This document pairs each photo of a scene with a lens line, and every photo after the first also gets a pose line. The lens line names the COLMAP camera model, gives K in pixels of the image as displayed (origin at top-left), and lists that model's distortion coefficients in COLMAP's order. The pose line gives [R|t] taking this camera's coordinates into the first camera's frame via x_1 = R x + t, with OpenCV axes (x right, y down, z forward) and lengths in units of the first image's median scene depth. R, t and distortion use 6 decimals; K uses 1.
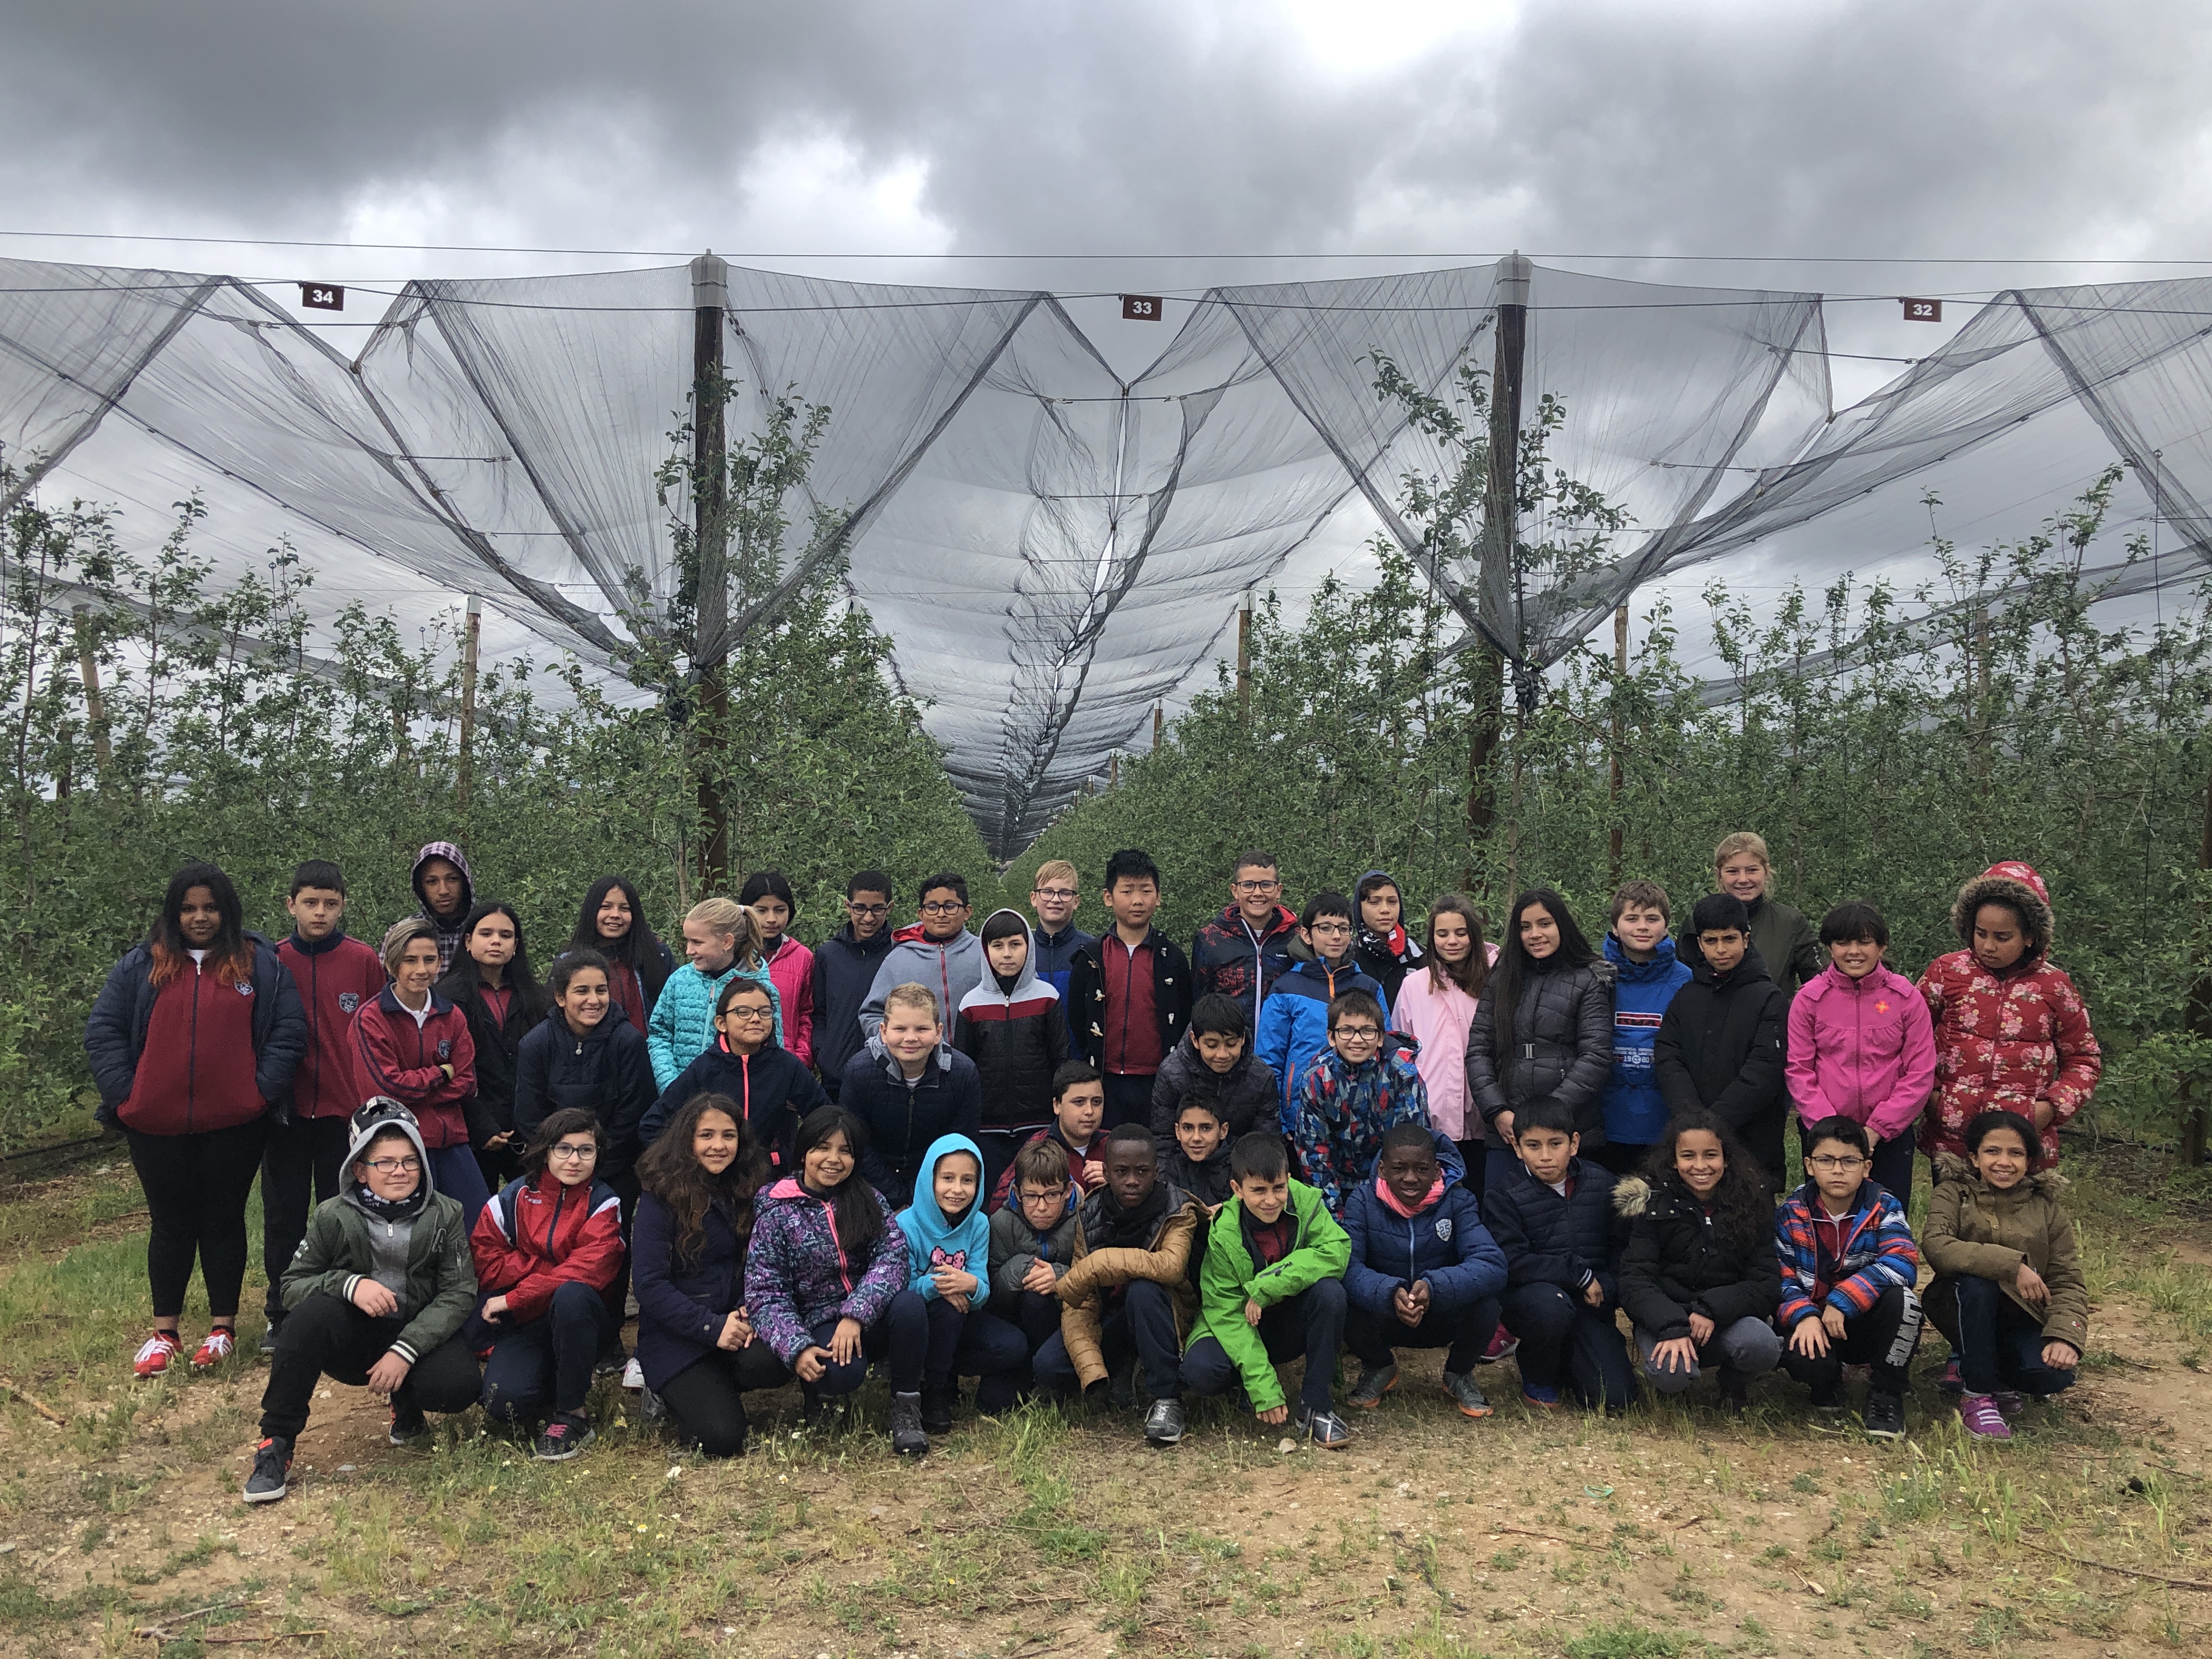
lens RADIAL K [[1927.7, 0, 1098.0], [0, 1927.7, 817.4], [0, 0, 1]] dist [0.025985, -0.019588]
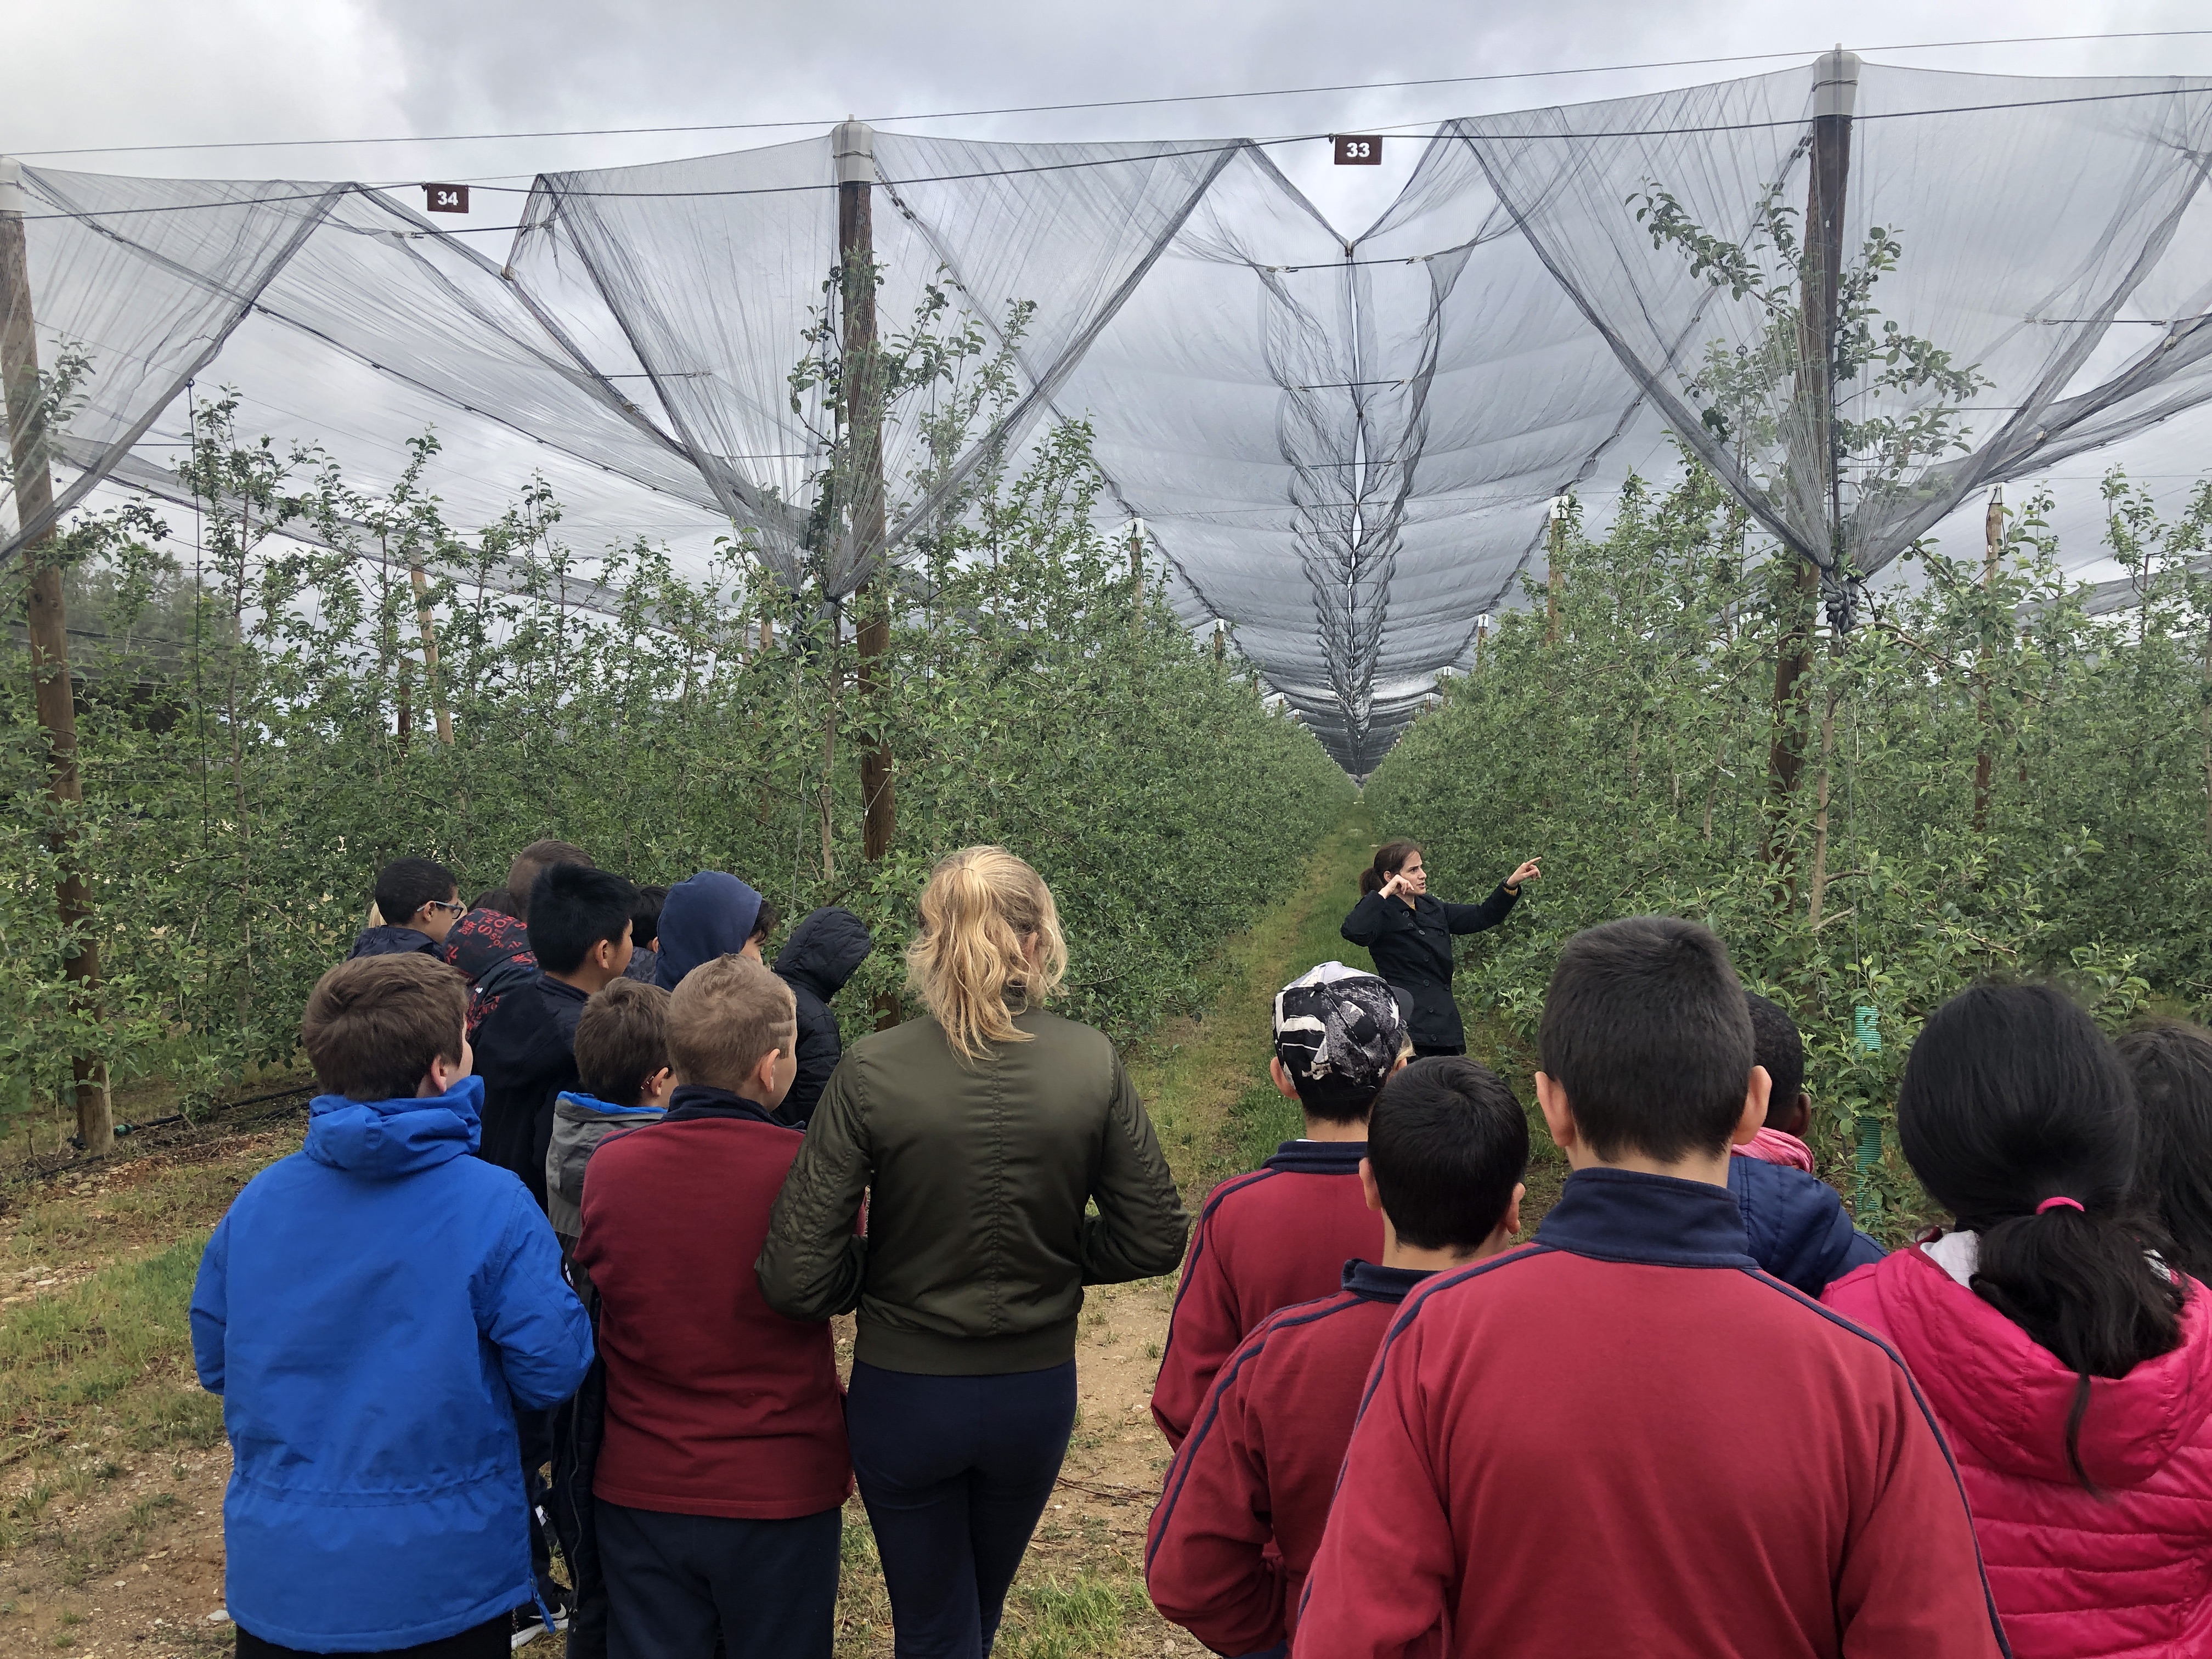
lens RADIAL K [[1840.5, 0, 1094.4], [0, 1840.5, 840.1], [0, 0, 1]] dist [0.012769, -0.021040]
pose [[0.981059, 0.004569, -0.193656, 0.067947], [0.006765, 0.998304, 0.057824, -0.015212], [0.193592, -0.058039, 0.979364, 0.190691]]
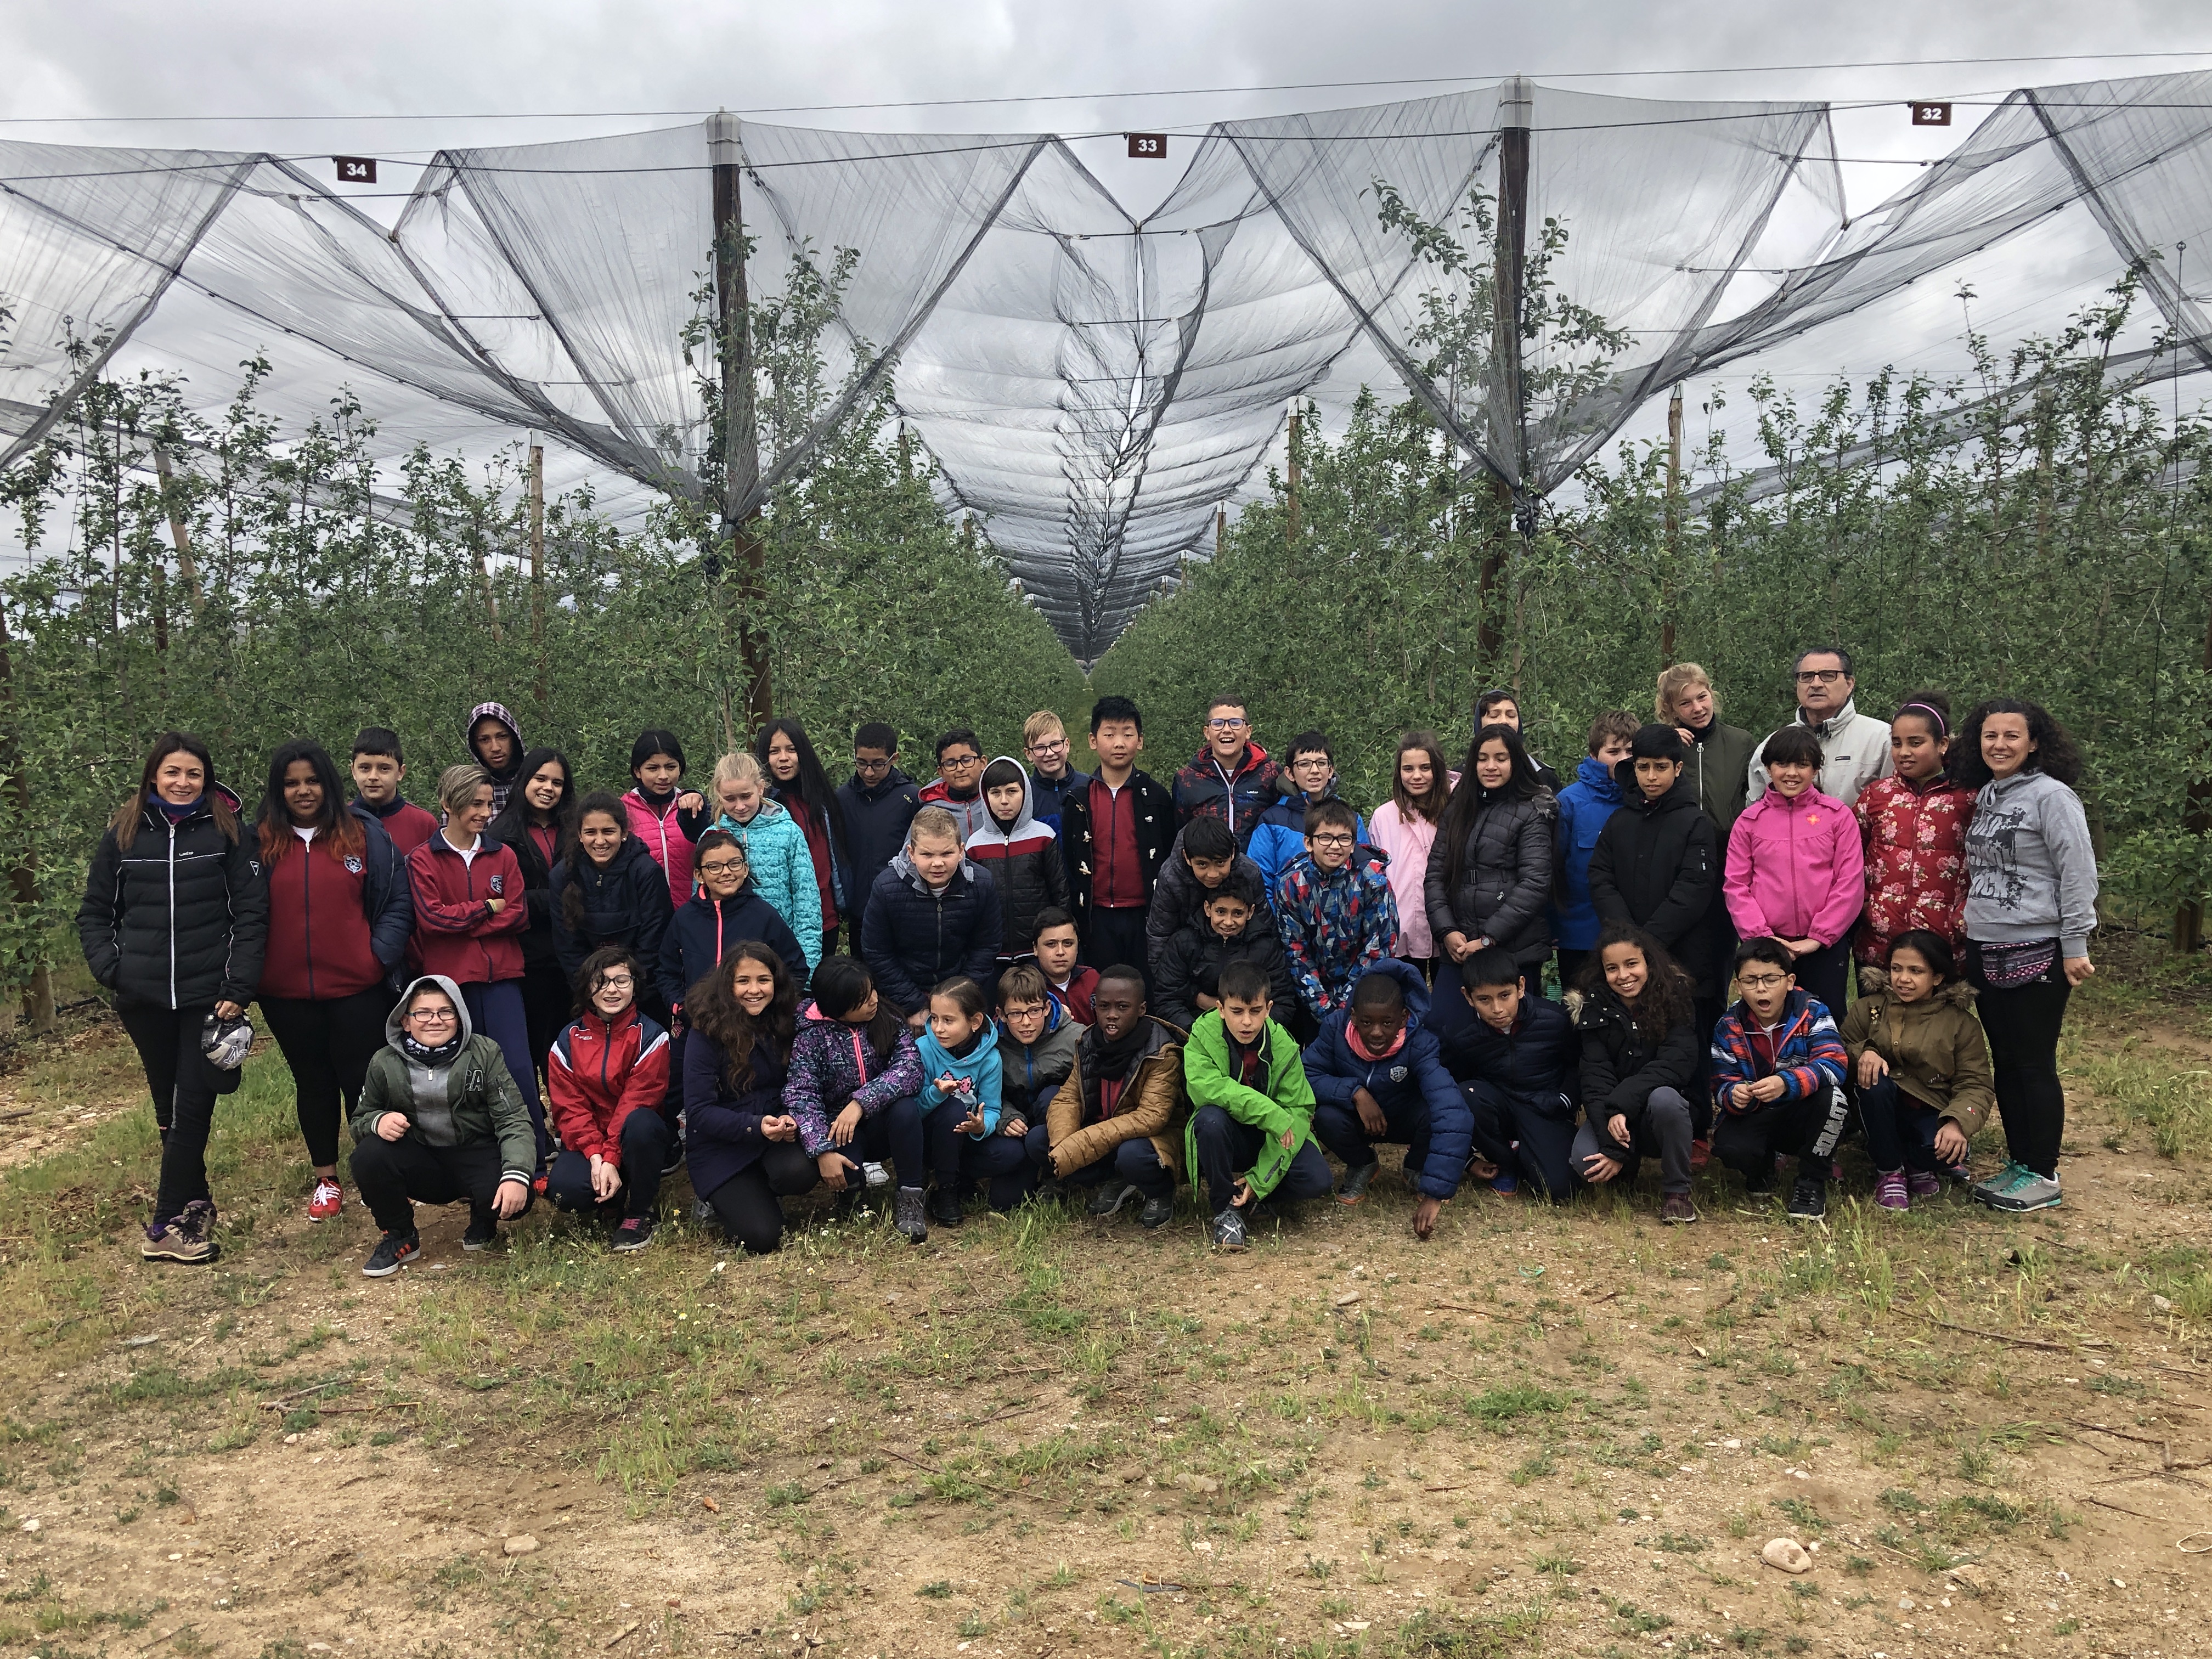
lens RADIAL K [[1927.7, 0, 1101.4], [0, 1927.7, 812.7], [0, 0, 1]] dist [0.025985, -0.019588]
pose [[0.998630, -0.025739, -0.045559, 0.037114], [0.030307, 0.994261, 0.102602, -0.020567], [0.042657, -0.103843, 0.993679, -0.051400]]
